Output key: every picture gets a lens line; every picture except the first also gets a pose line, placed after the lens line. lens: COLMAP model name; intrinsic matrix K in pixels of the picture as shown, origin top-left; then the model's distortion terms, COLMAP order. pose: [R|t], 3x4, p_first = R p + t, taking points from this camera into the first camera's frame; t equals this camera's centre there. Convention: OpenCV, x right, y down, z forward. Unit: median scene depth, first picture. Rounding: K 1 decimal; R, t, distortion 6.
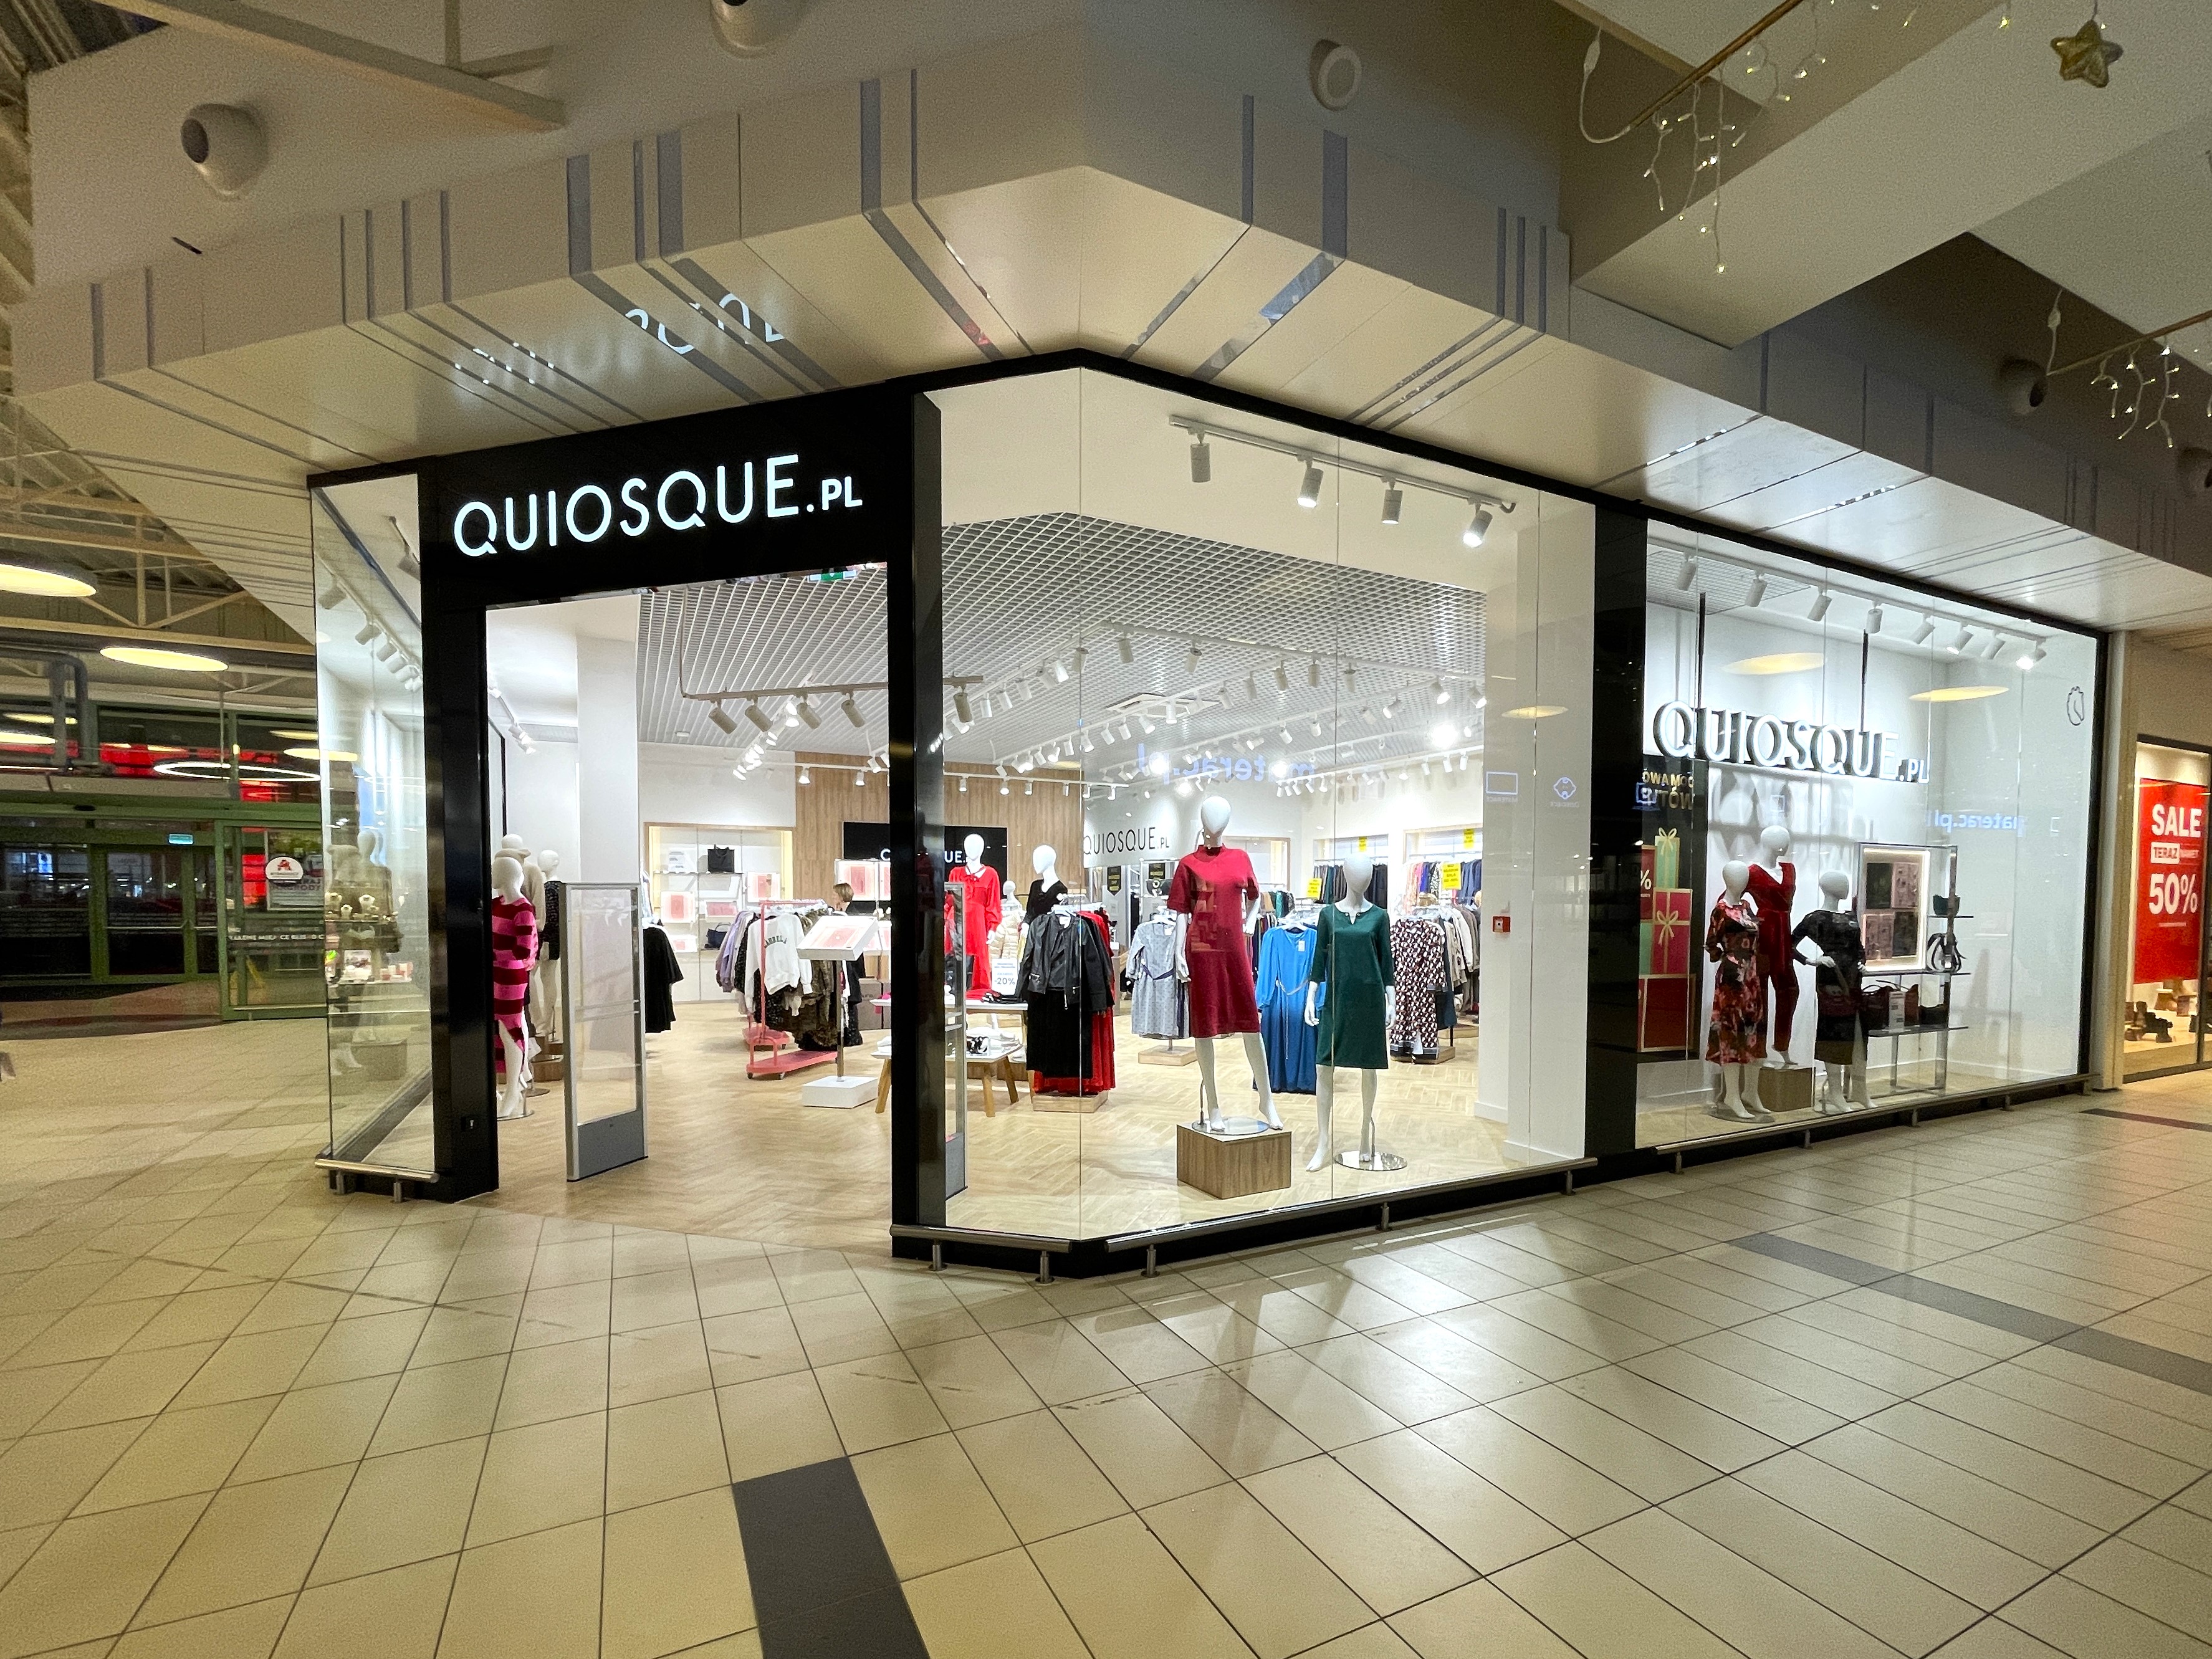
lens RADIAL K [[887.9, 0, 1107.5], [0, 887.9, 919.1], [0, 0, 1]] dist [-0.017361, 0.000040]
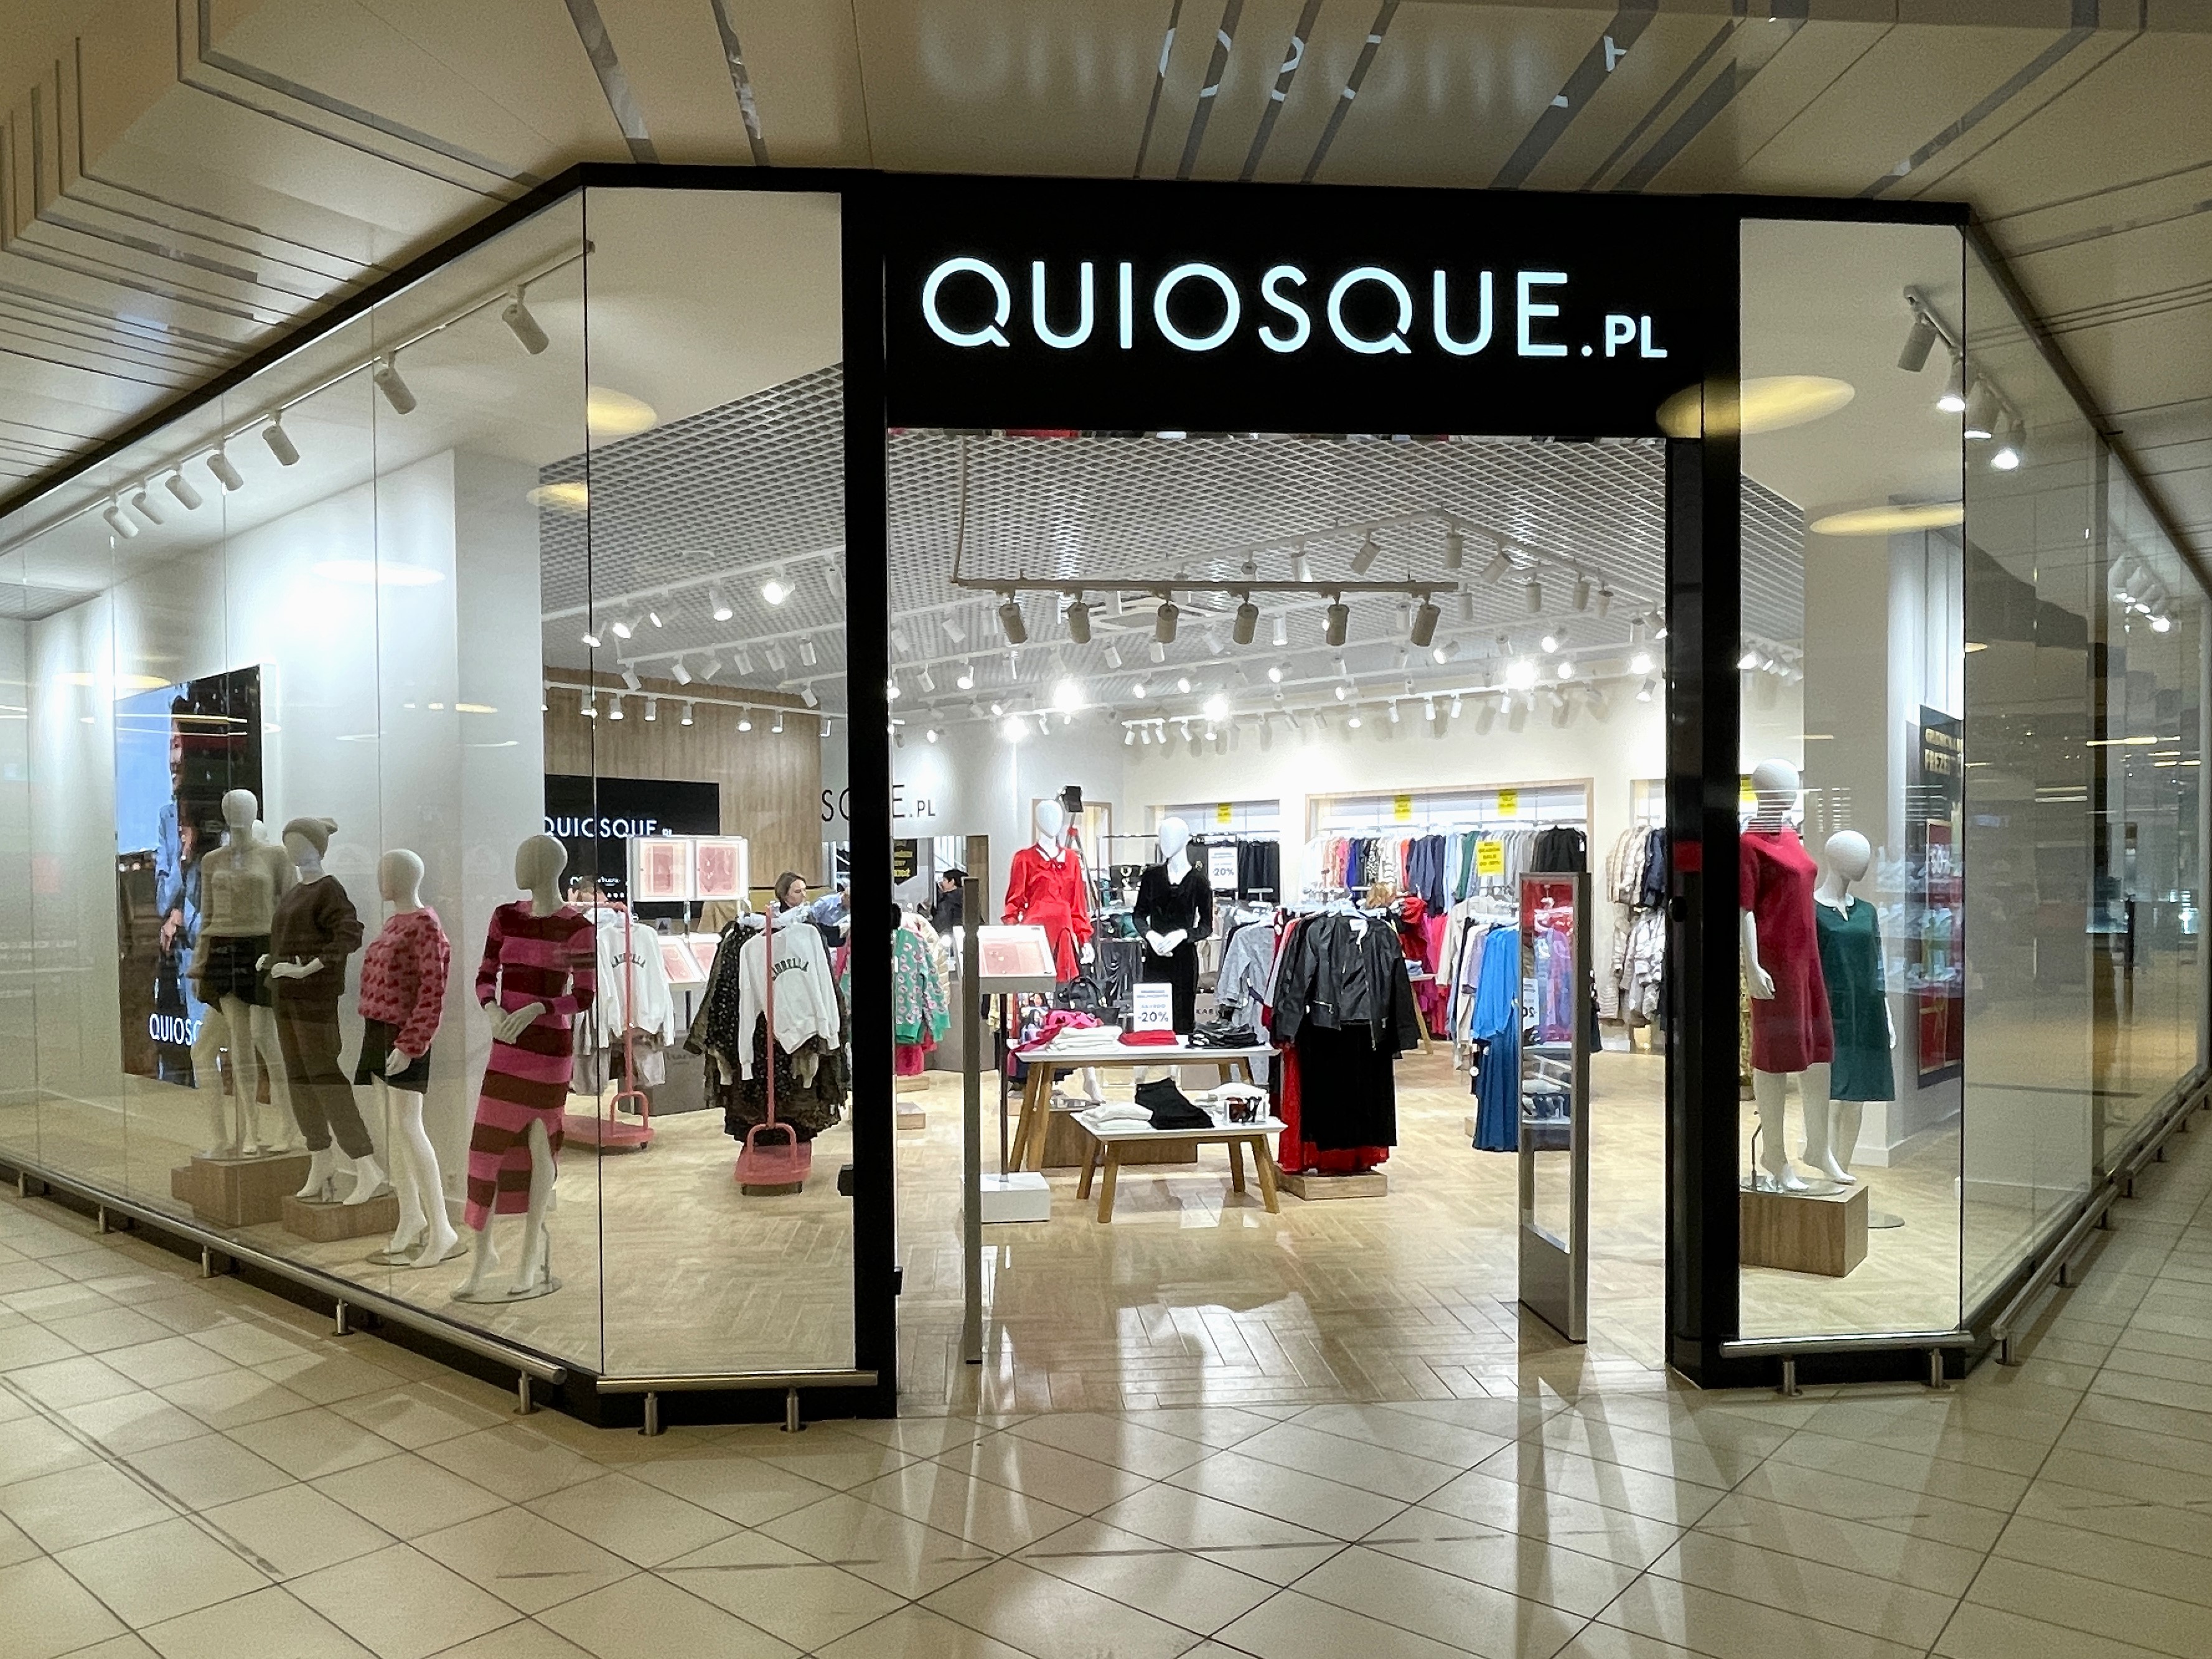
lens RADIAL K [[1309.2, 0, 1106.1], [0, 1309.2, 895.1], [0, 0, 1]] dist [0.002102, -0.030292]
pose [[0.951982, -0.011709, 0.305929, -0.916575], [0.017526, 0.999714, -0.016272, -0.013440], [-0.305651, 0.020853, 0.951915, 0.108451]]
